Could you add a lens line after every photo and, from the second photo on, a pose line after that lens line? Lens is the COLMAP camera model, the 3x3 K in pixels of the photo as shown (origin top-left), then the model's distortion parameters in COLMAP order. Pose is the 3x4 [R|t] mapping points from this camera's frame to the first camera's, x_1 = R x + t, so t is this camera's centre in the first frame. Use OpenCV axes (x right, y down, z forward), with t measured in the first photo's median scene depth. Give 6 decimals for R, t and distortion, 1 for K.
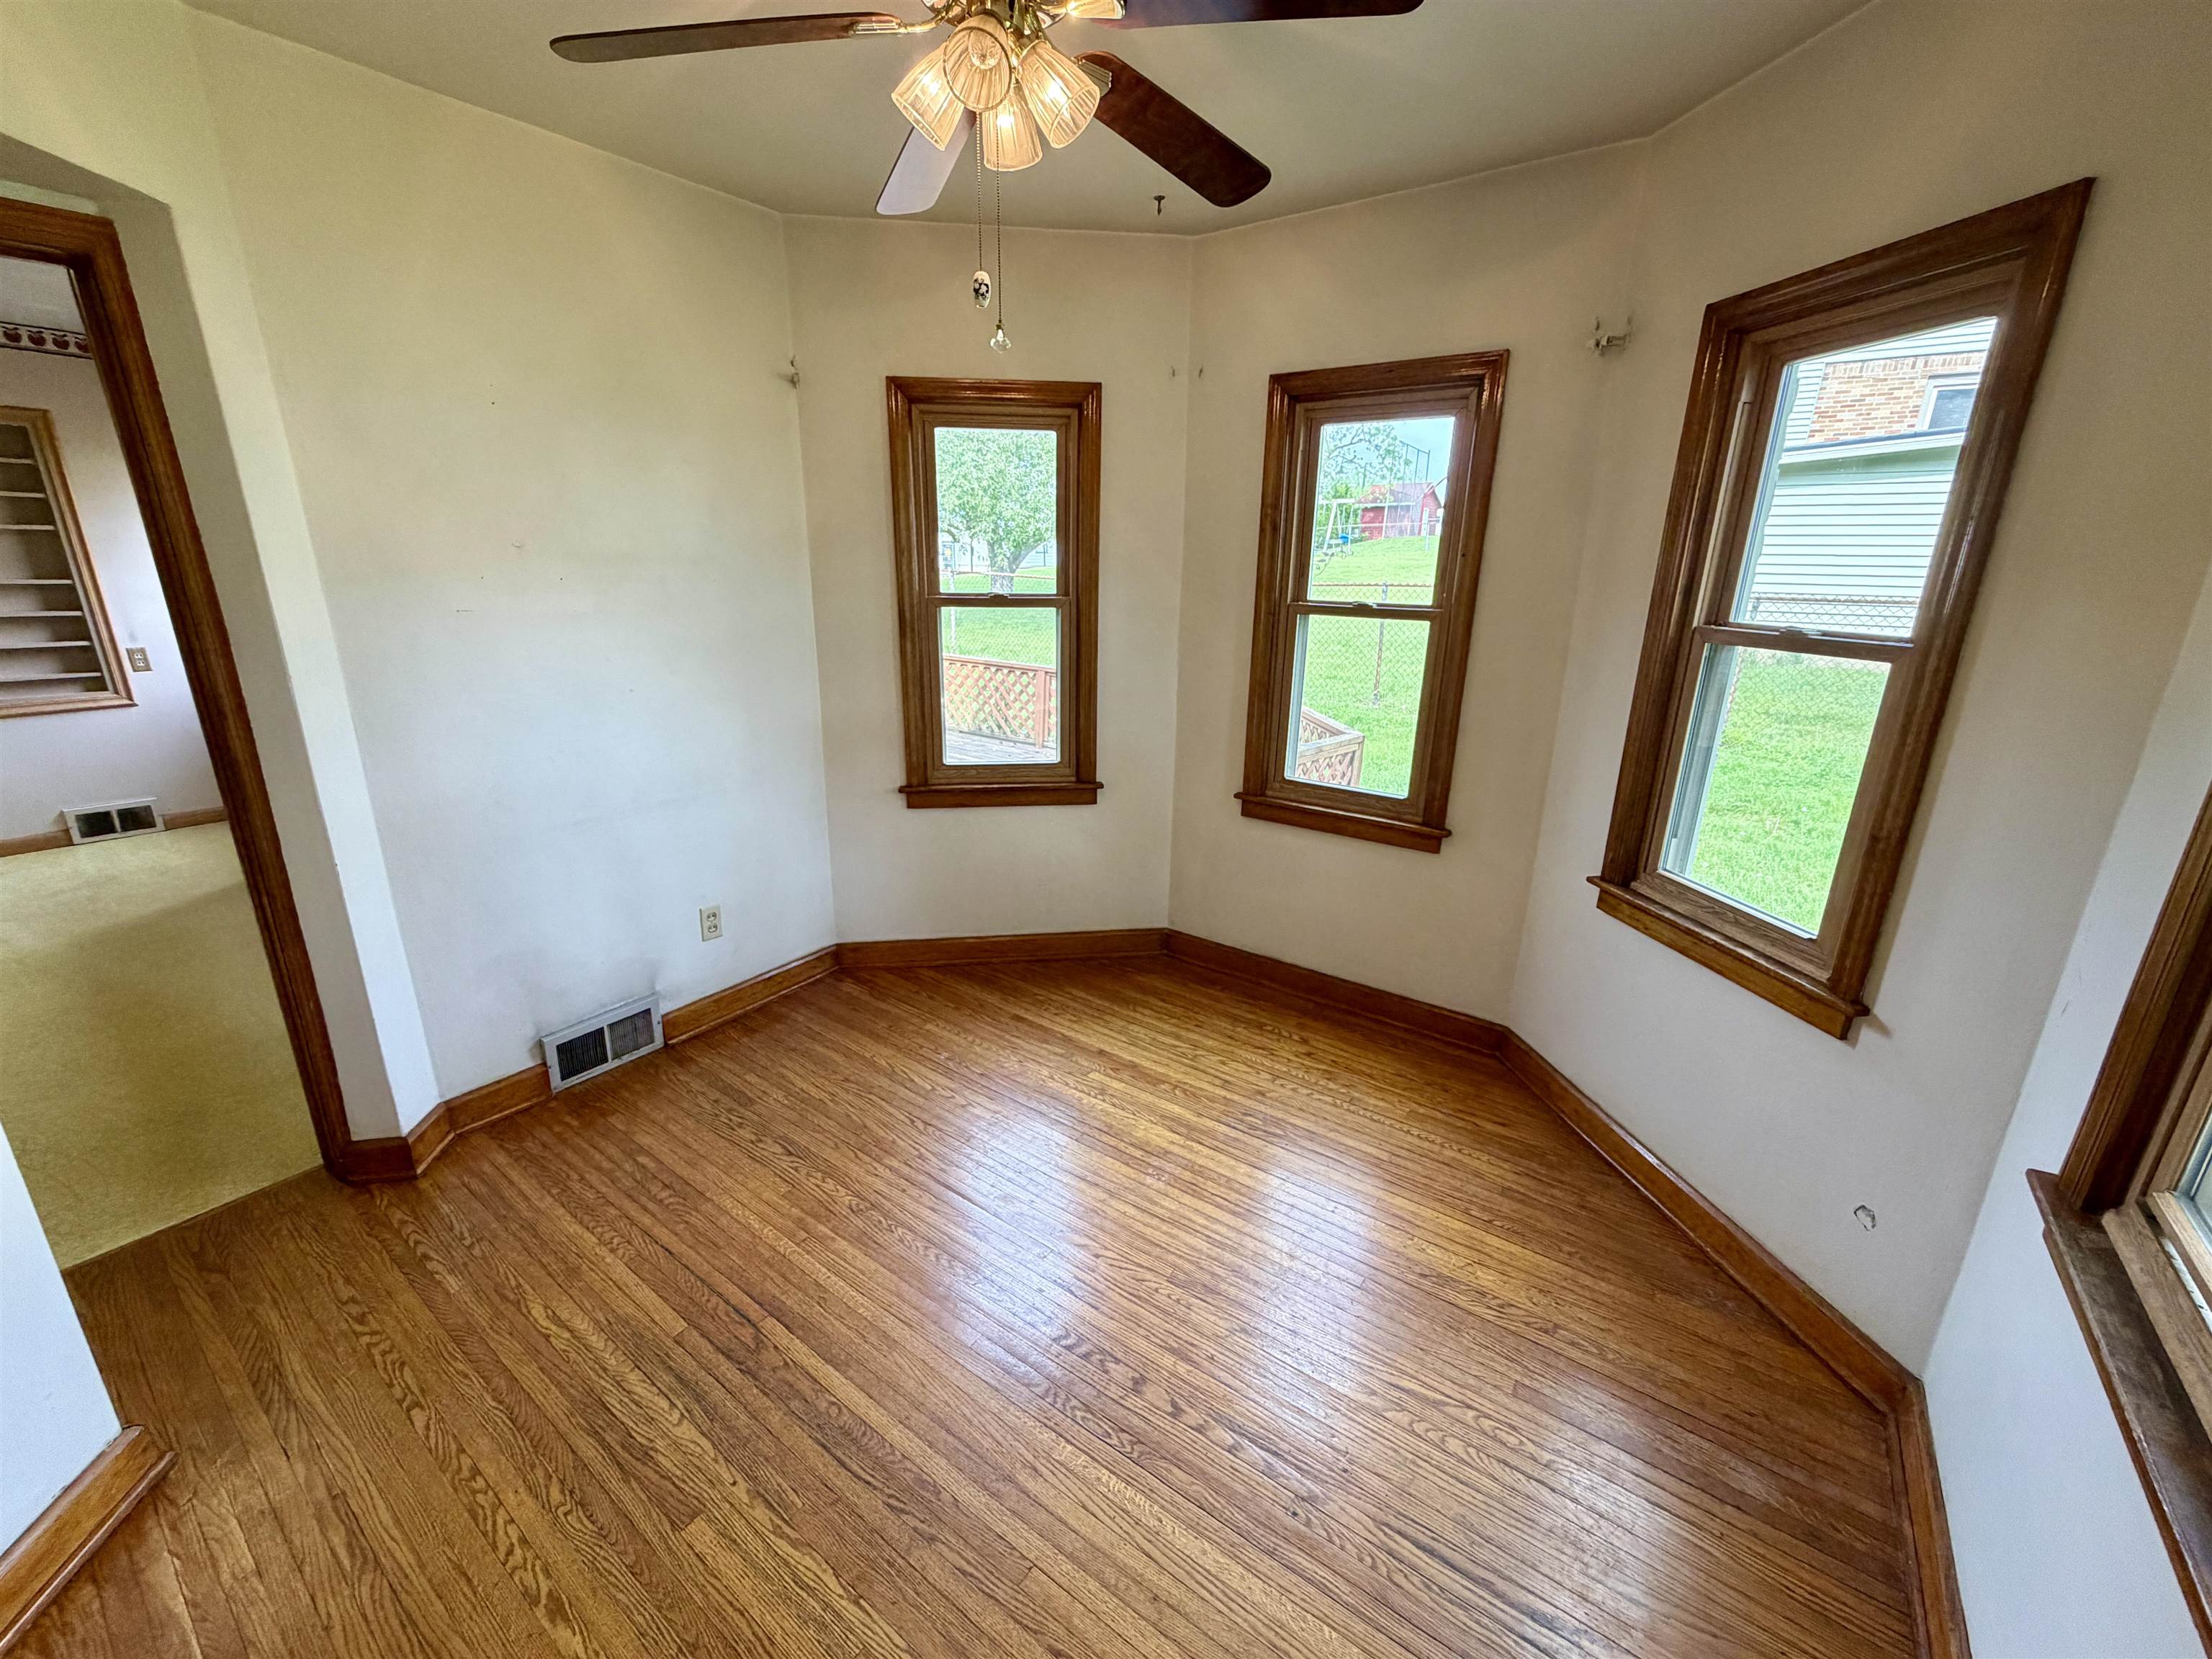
lens RADIAL K [[885.2, 0, 1097.8], [0, 885.2, 828.5], [0, 0, 1]] dist [0.001550, -0.000591]
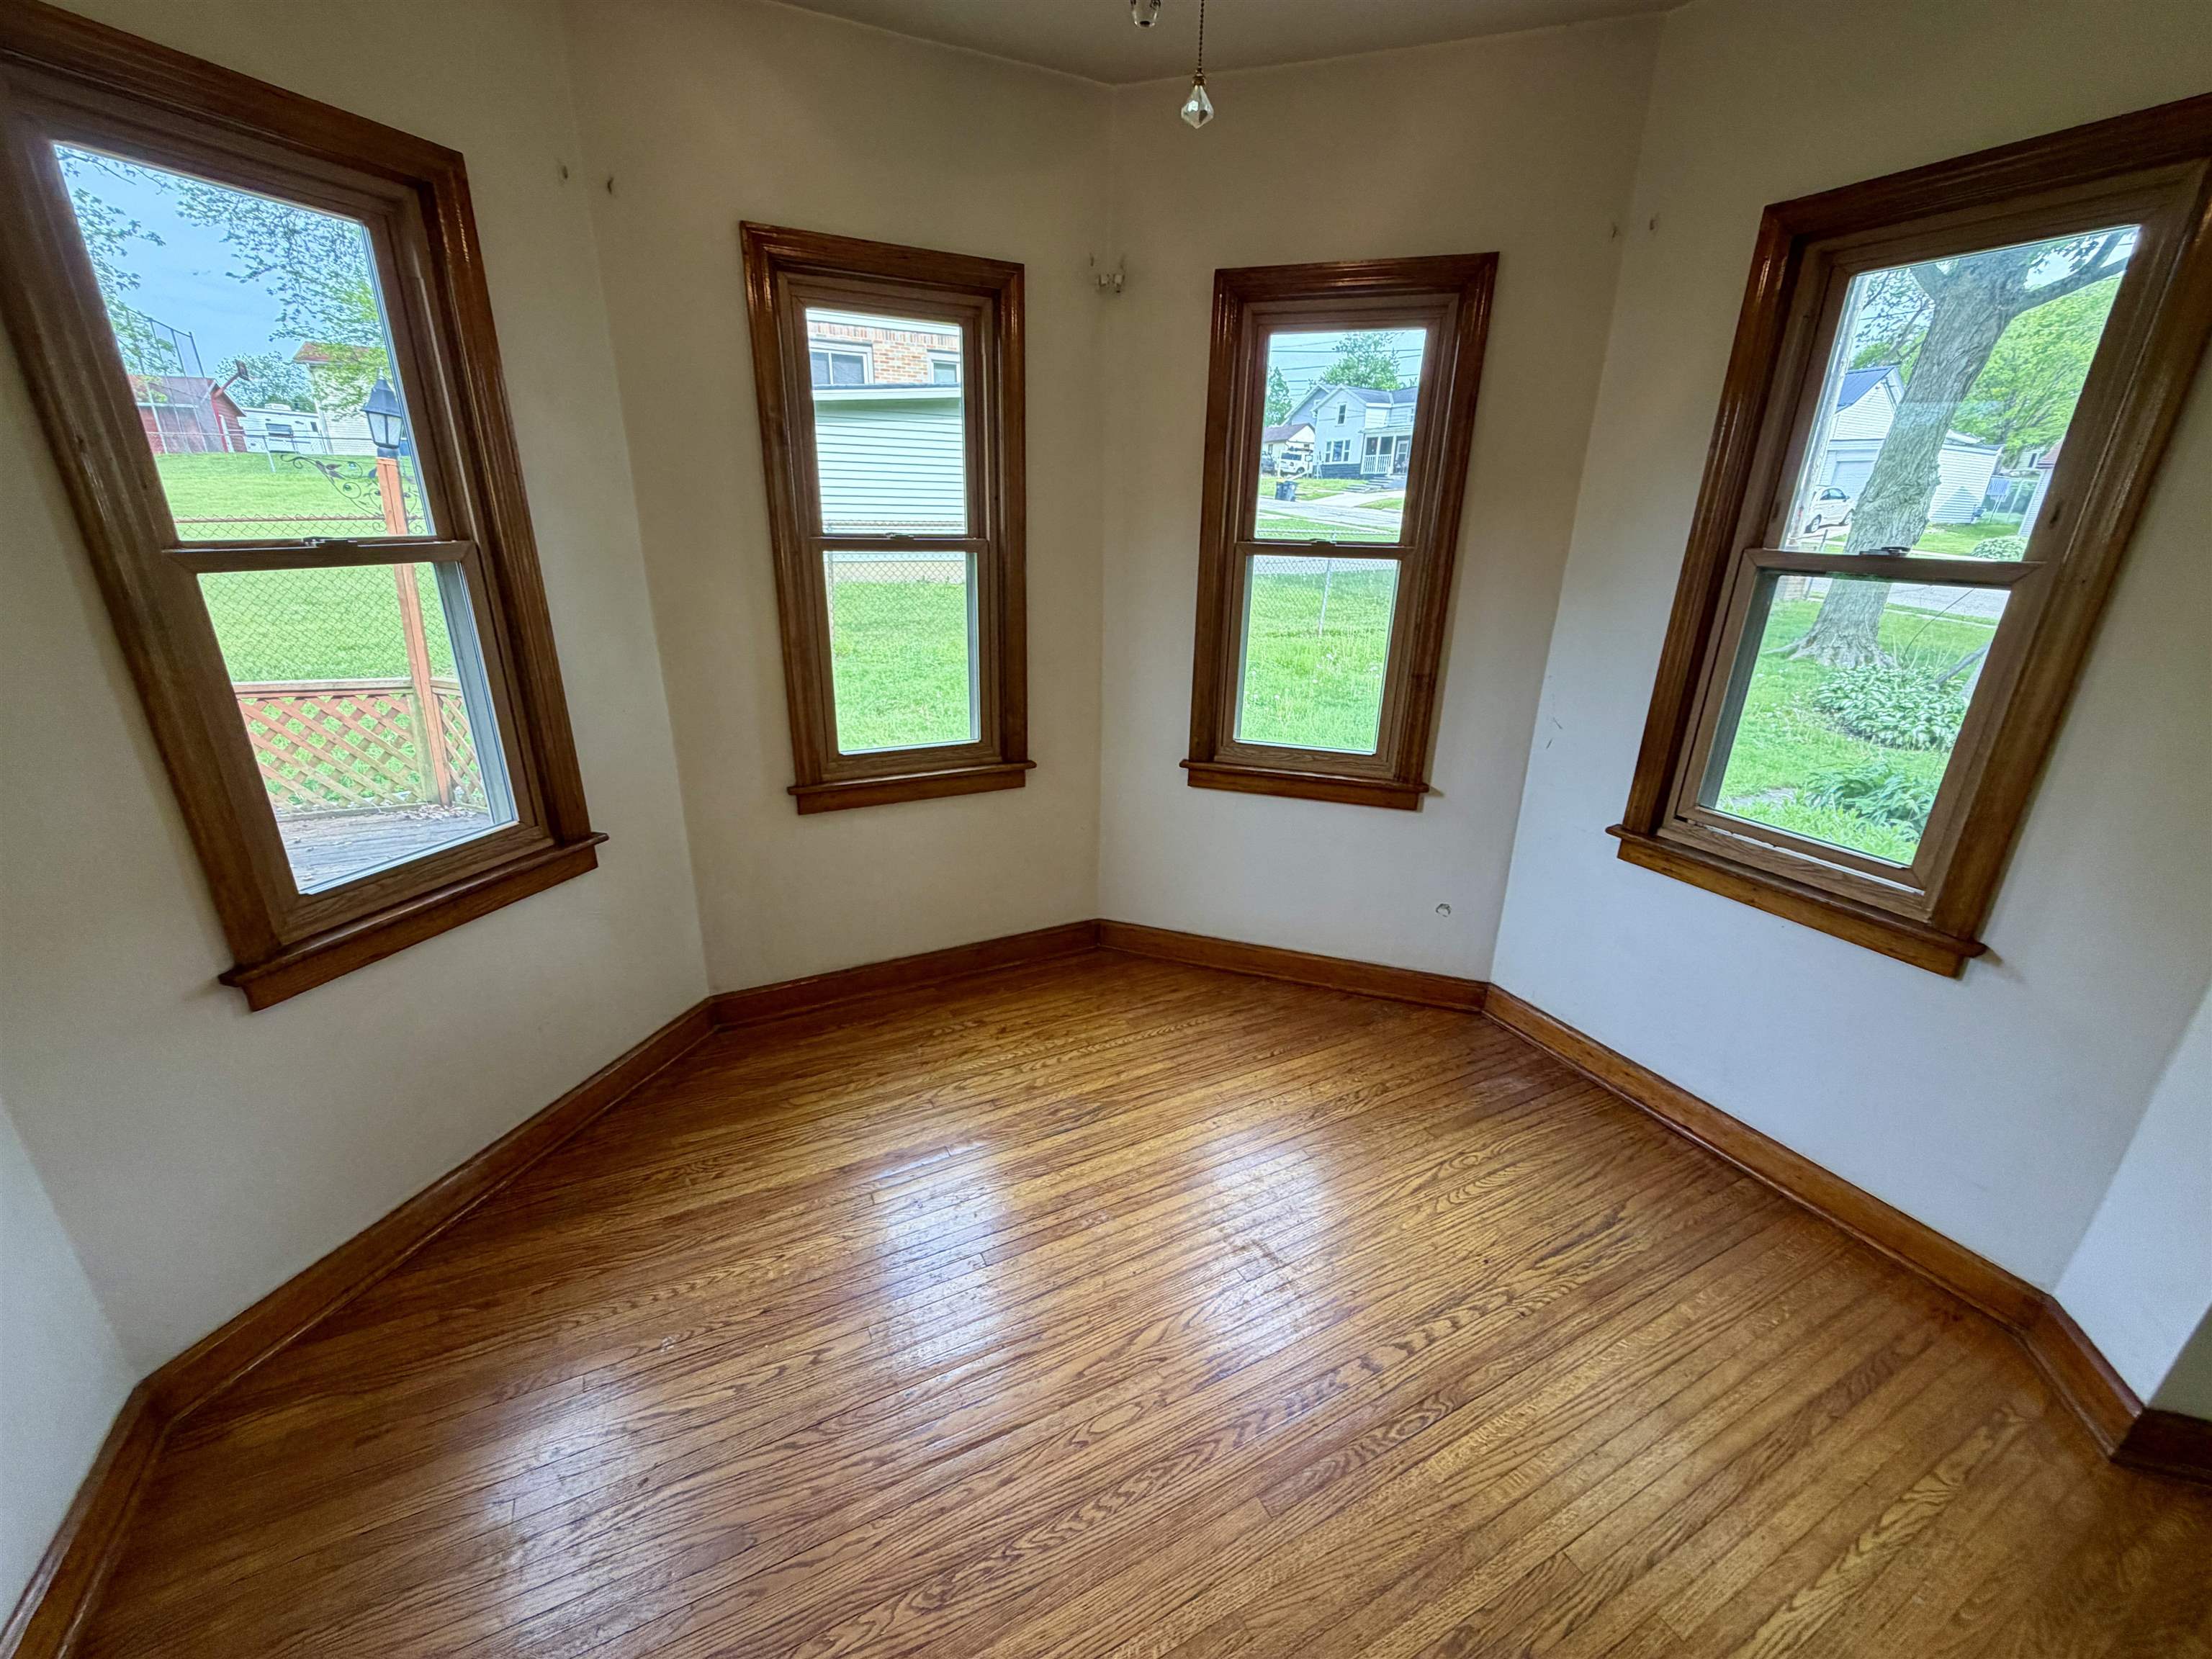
lens RADIAL K [[885.2, 0, 1097.8], [0, 885.2, 828.5], [0, 0, 1]] dist [0.001550, -0.000591]
pose [[0.456065, -0.308463, 0.834779, -0.505835], [0.247796, 0.944930, 0.213787, -0.141511], [-0.854753, 0.109354, 0.507385, 0.501166]]
